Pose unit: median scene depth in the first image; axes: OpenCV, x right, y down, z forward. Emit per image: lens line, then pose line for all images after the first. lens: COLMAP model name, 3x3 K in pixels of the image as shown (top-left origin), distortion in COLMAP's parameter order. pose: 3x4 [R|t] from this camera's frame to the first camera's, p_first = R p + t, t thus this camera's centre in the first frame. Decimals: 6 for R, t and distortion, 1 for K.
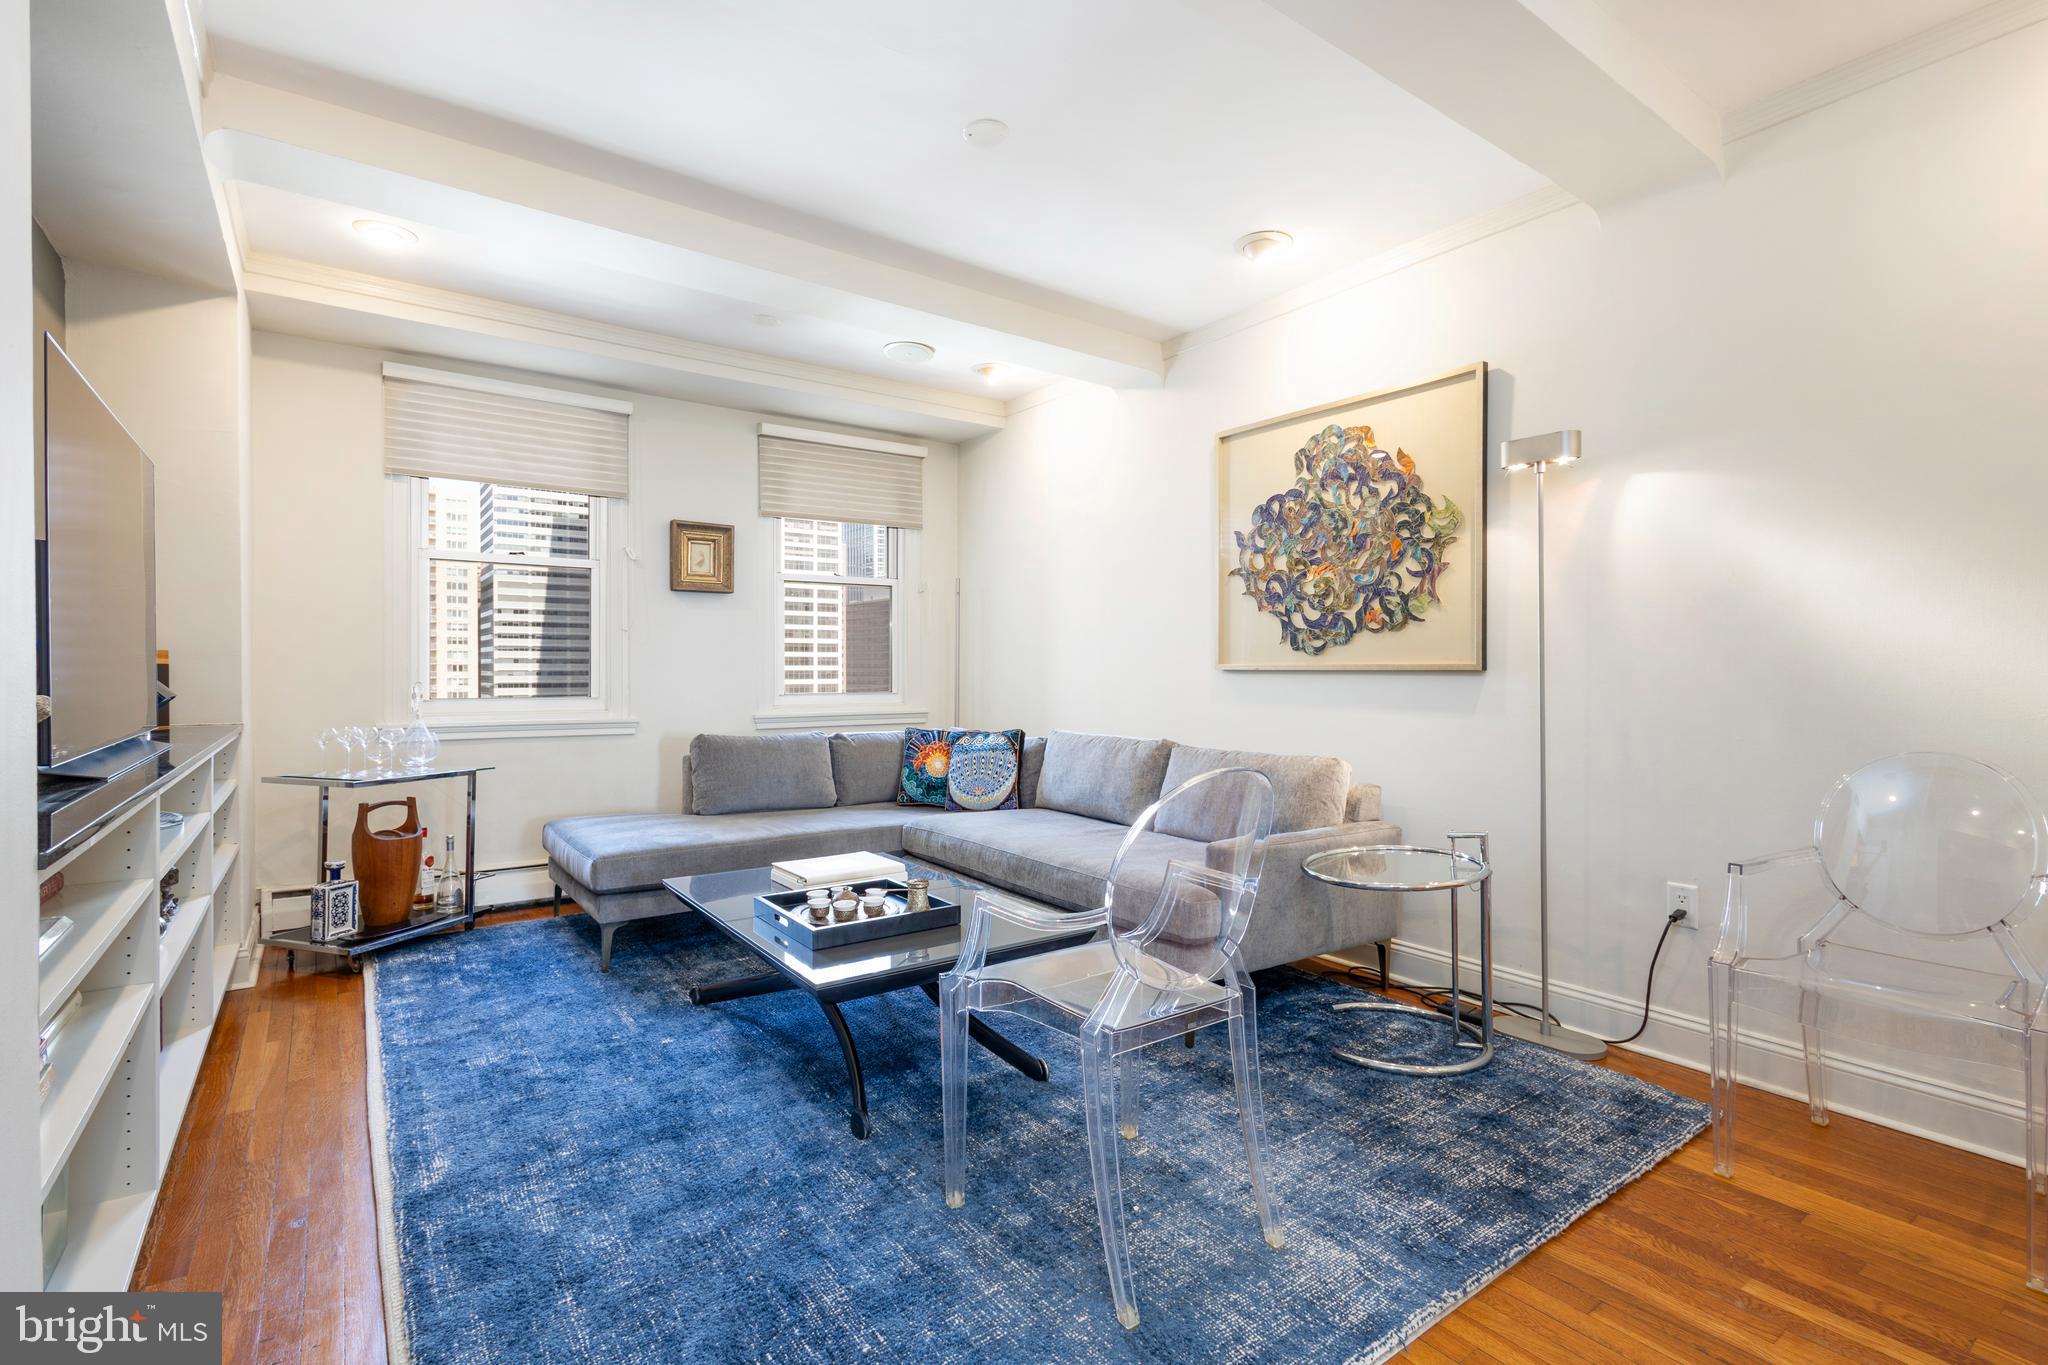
lens RADIAL K [[943.2, 0, 1020.7], [0, 943.2, 681.4], [0, 0, 1]] dist [0.011308, -0.000163]
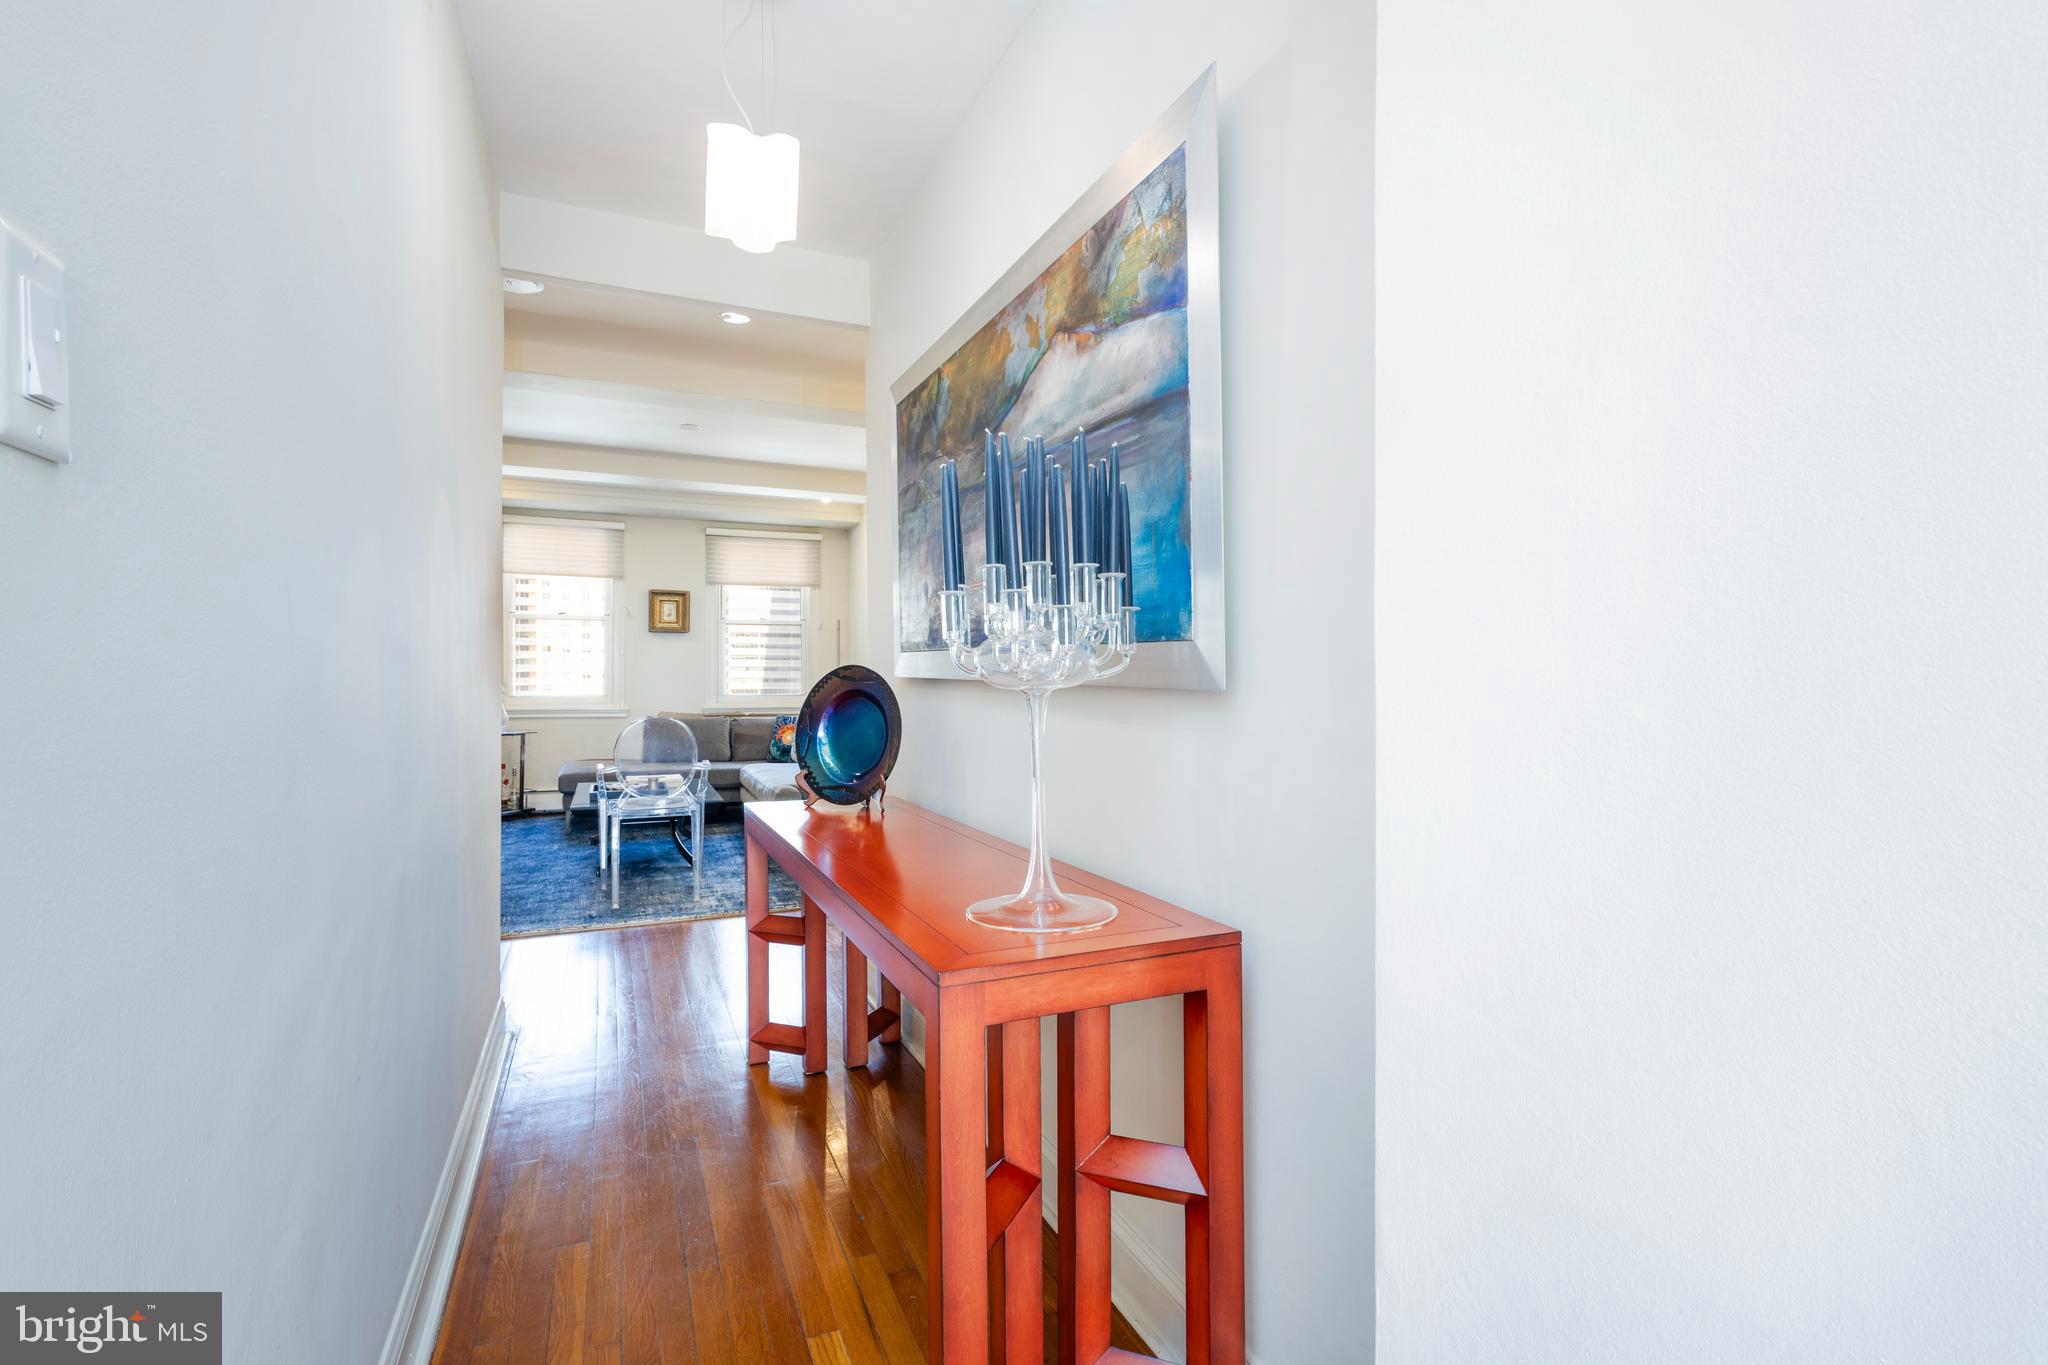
lens RADIAL K [[943.2, 0, 1026.1], [0, 943.2, 674.3], [0, 0, 1]] dist [0.011308, -0.000163]
pose [[0.979698, 0.002206, -0.200467, 0.616582], [-0.005423, 0.999865, -0.015499, 0.001803], [0.200406, 0.016272, 0.979578, -0.504670]]
